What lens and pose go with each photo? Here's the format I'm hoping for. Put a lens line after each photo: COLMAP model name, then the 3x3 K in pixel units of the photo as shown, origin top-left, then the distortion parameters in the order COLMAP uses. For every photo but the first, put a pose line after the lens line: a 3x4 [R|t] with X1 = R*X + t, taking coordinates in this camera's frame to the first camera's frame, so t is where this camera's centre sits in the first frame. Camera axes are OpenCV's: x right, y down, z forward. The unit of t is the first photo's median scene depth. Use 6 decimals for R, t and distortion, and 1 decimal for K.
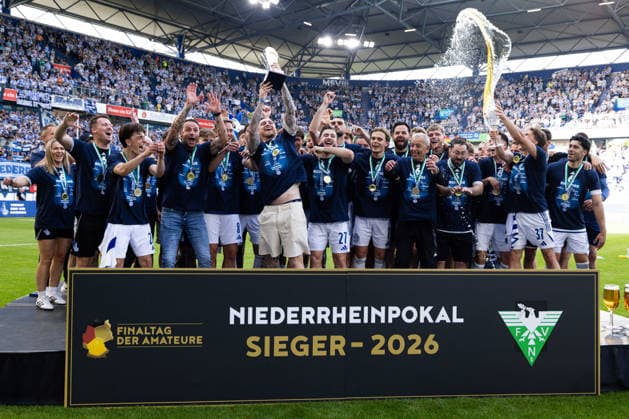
lens RADIAL K [[735.3, 0, 314.5], [0, 735.3, 209.5], [0, 0, 1]] dist [0.004936, 0.044344]
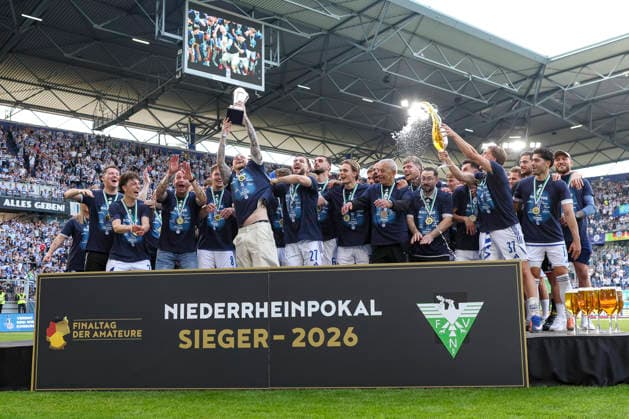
lens RADIAL K [[744.0, 0, 314.5], [0, 744.0, 209.5], [0, 0, 1]] dist [-0.045633, -0.030222]
pose [[0.965032, -0.072934, -0.251781, 0.388693], [0.031100, 0.985585, -0.166296, 0.179222], [0.260281, 0.152651, 0.953390, -0.046671]]
